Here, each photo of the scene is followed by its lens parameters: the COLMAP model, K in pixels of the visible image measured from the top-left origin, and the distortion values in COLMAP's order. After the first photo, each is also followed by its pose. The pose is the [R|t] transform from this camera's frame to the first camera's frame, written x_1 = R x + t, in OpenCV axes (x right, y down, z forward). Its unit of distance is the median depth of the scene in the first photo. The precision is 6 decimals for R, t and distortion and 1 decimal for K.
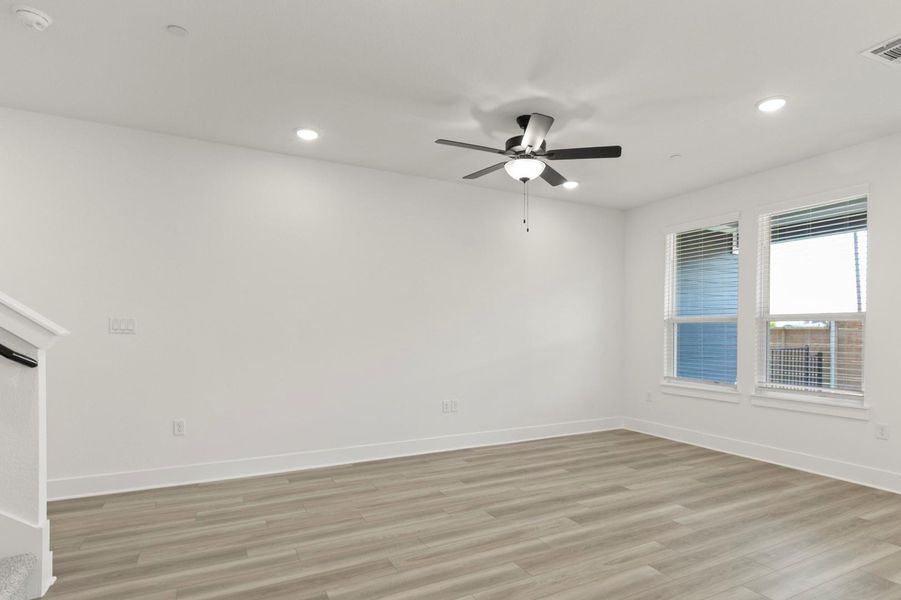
lens RADIAL K [[493.3, 0, 473.7], [0, 493.3, 333.6], [0, 0, 1]] dist [0.006150, 0.001165]
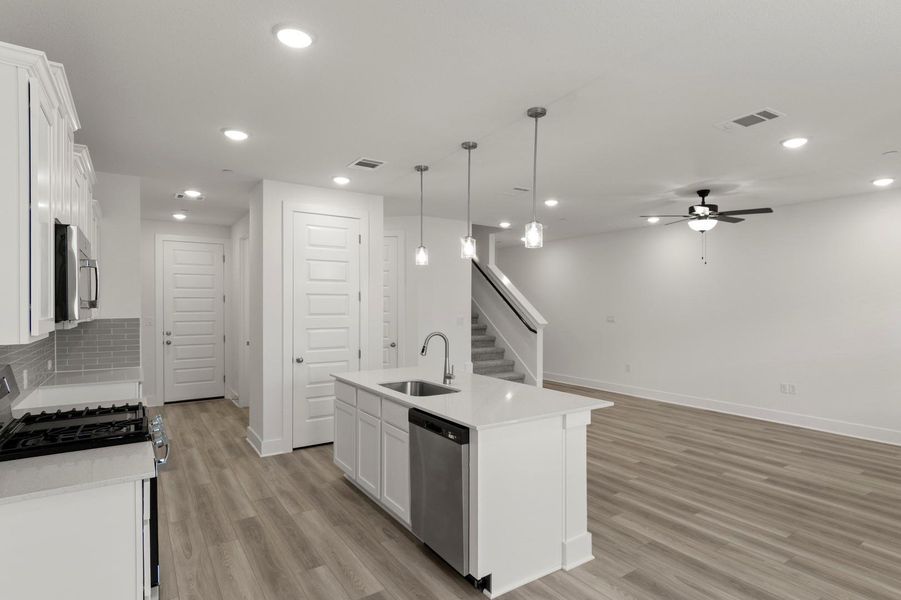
lens RADIAL K [[480.6, 0, 479.5], [0, 480.6, 305.2], [0, 0, 1]] dist [0.016281, 0.000313]
pose [[0.118095, -0.001364, -0.993001, 1.428672], [-0.006015, 0.999980, -0.002089, -0.070882], [0.992984, 0.006219, 0.118084, 0.132968]]
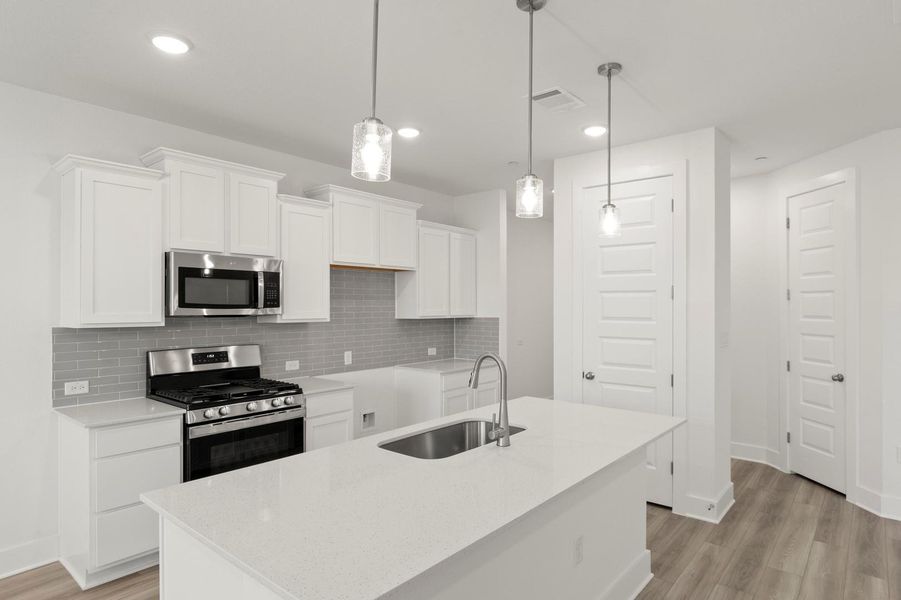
lens RADIAL K [[502.3, 0, 476.6], [0, 502.3, 305.5], [0, 0, 1]] dist [0.002859, -0.000173]
pose [[-0.922931, -0.002713, -0.384956, 0.693162], [-0.005204, 0.999972, 0.005431, -0.076613], [0.384931, 0.007016, -0.922919, 0.707903]]
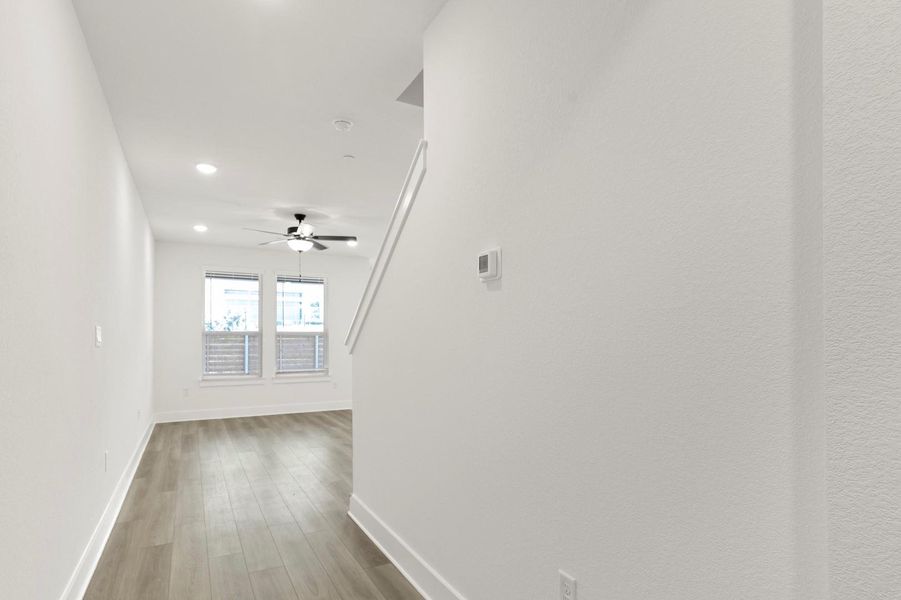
lens RADIAL K [[493.3, 0, 473.7], [0, 493.3, 333.6], [0, 0, 1]] dist [0.006150, 0.001165]
pose [[-0.019101, 0.010476, 0.999763, -1.494603], [0.007579, 0.999918, -0.010333, -0.007109], [-0.999789, 0.007380, -0.019179, 0.429512]]
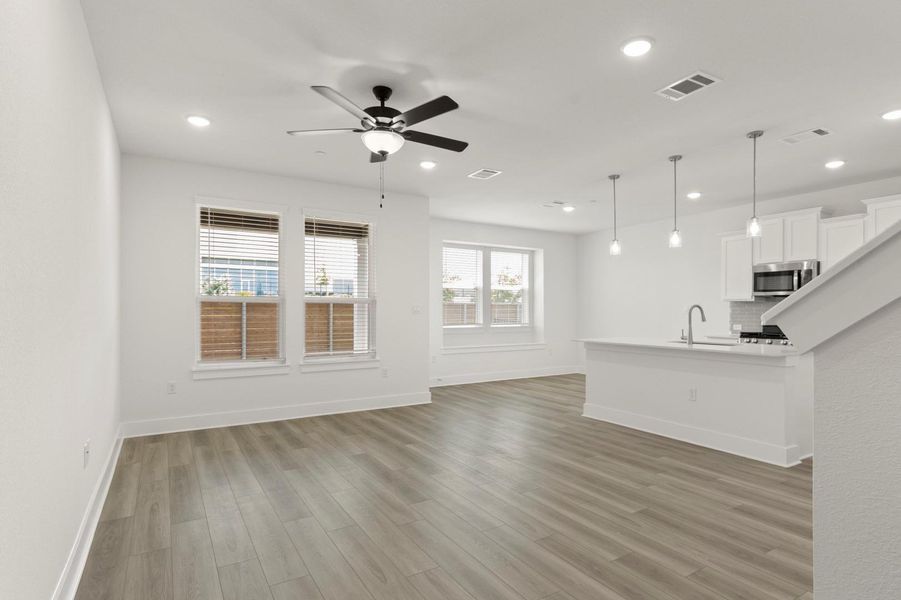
lens RADIAL K [[483.9, 0, 479.3], [0, 483.9, 309.2], [0, 0, 1]] dist [0.009468, -0.000819]
pose [[-0.074657, 0.001077, 0.997209, -0.810420], [0.004630, 0.999989, -0.000733, -0.007037], [-0.997199, 0.004562, -0.074661, 0.842739]]
